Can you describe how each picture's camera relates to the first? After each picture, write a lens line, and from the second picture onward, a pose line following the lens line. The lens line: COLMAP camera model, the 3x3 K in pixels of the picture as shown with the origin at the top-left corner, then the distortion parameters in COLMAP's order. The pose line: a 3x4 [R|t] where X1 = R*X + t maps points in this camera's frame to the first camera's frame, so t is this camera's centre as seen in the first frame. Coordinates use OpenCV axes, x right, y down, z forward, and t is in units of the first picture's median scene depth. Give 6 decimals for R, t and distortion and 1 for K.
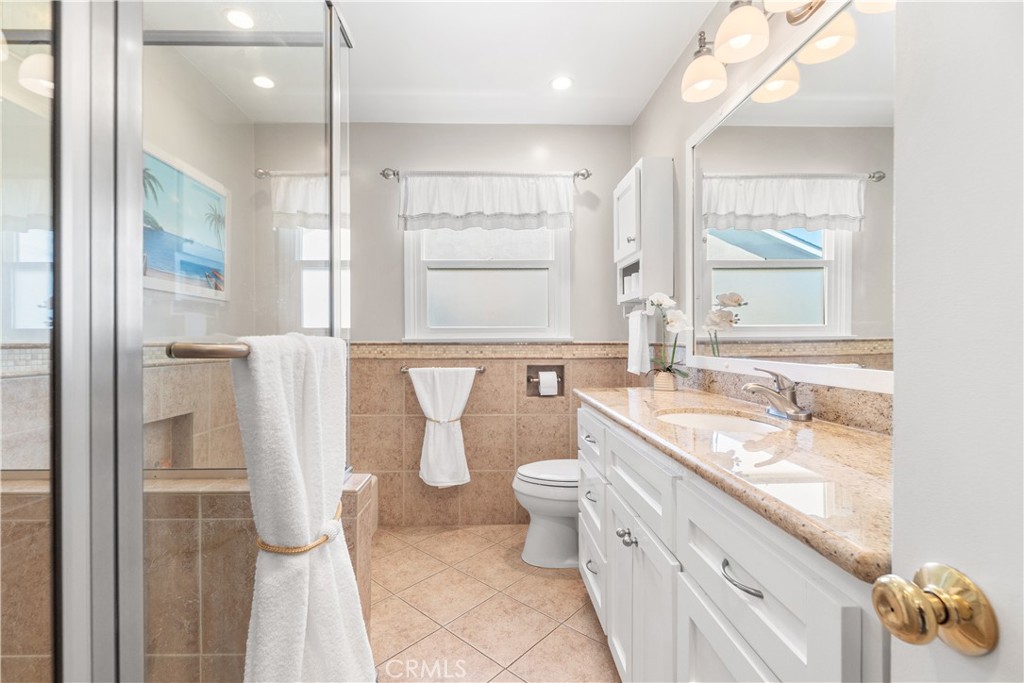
lens RADIAL K [[459.6, 0, 503.0], [0, 459.6, 337.8], [0, 0, 1]] dist [-0.002526, -0.000068]
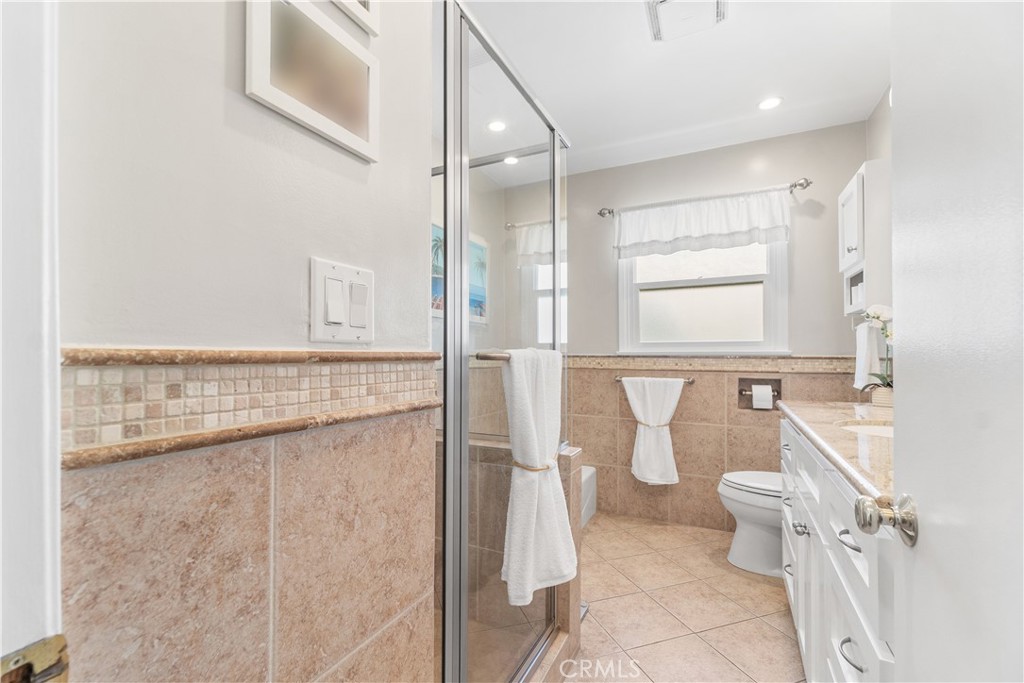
lens RADIAL K [[459.6, 0, 510.3], [0, 459.6, 347.4], [0, 0, 1]] dist [-0.002526, -0.000068]
pose [[0.889327, -0.002059, -0.457268, 0.078307], [-0.002029, 0.999962, -0.008449, 0.000852], [0.457268, 0.008442, 0.889289, -0.168748]]
